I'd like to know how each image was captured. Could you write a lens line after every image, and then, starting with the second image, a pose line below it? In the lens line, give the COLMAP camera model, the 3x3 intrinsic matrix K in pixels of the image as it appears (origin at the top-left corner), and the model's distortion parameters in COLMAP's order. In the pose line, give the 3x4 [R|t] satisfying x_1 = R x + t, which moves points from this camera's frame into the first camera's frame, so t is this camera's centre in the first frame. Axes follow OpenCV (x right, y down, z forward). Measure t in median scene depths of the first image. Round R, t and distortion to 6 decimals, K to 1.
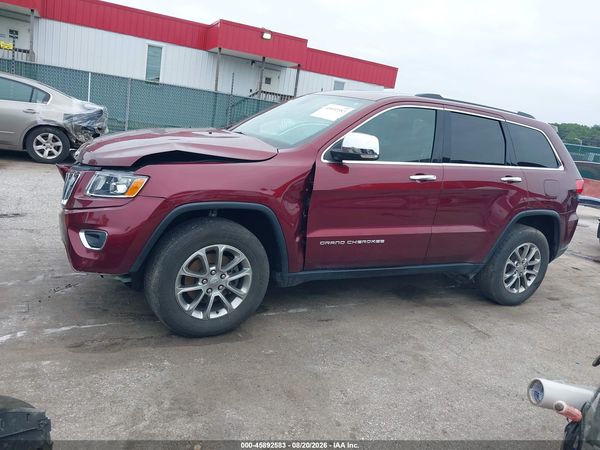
lens RADIAL K [[480.1, 0, 304.4], [0, 480.1, 222.0], [0, 0, 1]] dist [-0.000455, -0.005214]
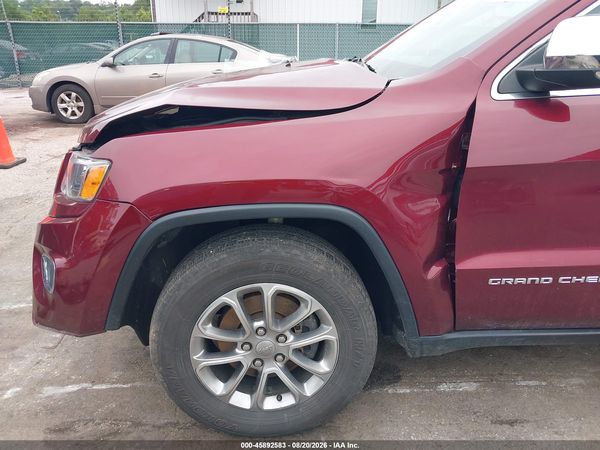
lens RADIAL K [[480.1, 0, 304.4], [0, 480.1, 222.0], [0, 0, 1]] dist [-0.000455, -0.005214]
pose [[0.882920, 0.025043, -0.468854, 0.091248], [0.025343, 0.994579, 0.100848, -0.063046], [0.468838, -0.100923, 0.877499, 0.526744]]
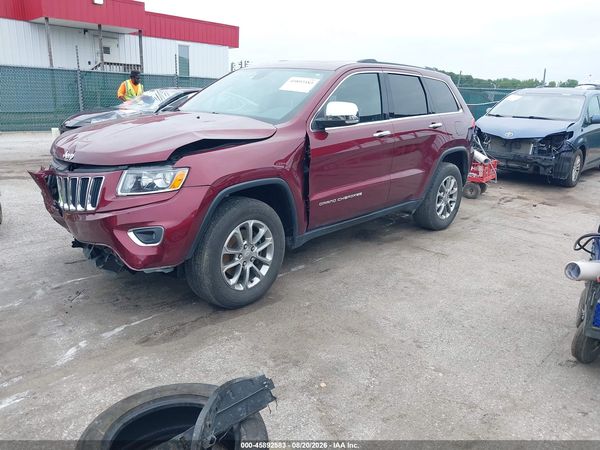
lens RADIAL K [[482.7, 0, 300.0], [0, 482.7, 225.0], [0, 0, 1]] dist [-0.000792, -0.006227]
pose [[0.937462, -0.187529, 0.293254, -0.357416], [0.161976, 0.980717, 0.109349, -0.039615], [-0.308105, -0.055010, 0.949761, -0.068650]]
